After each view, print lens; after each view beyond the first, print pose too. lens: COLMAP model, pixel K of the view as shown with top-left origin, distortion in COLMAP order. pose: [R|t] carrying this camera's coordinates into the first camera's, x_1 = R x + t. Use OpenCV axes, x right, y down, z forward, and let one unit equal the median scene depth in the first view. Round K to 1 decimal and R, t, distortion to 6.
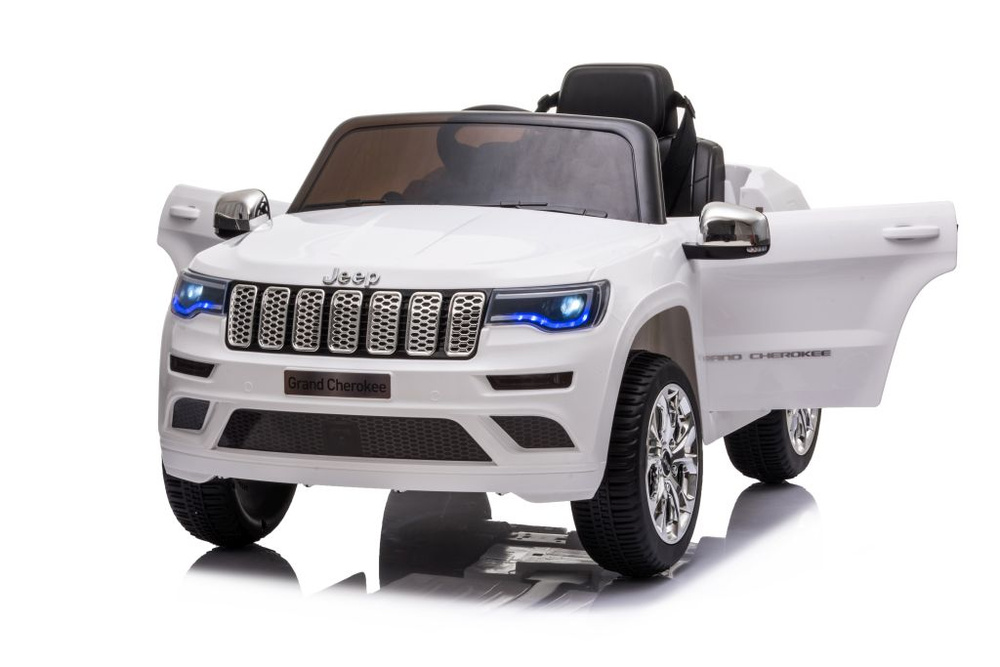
lens RADIAL K [[3252.5, 0, 500.4], [0, 3252.5, 67.0], [0, 0, 1]] dist [-0.220068, 0.168236]
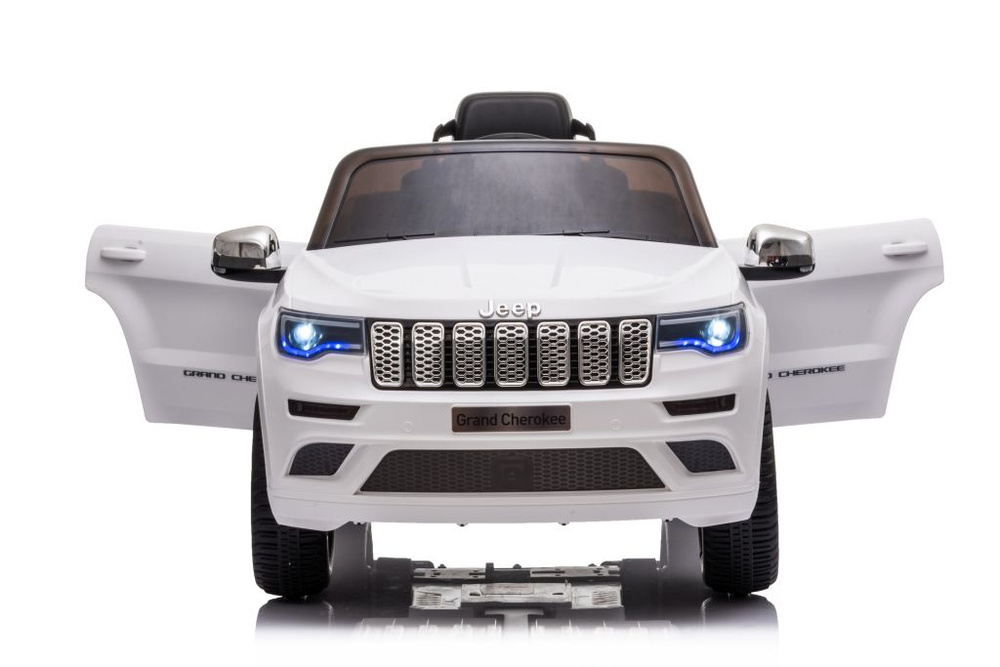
lens RADIAL K [[3252.5, 0, 500.4], [0, 3252.5, 67.0], [0, 0, 1]] dist [-0.220068, 0.168236]
pose [[0.931022, -0.010440, 0.364814, -0.405048], [0.014878, 0.999846, -0.009354, 0.000612], [-0.364660, 0.014137, 0.931033, 0.085825]]
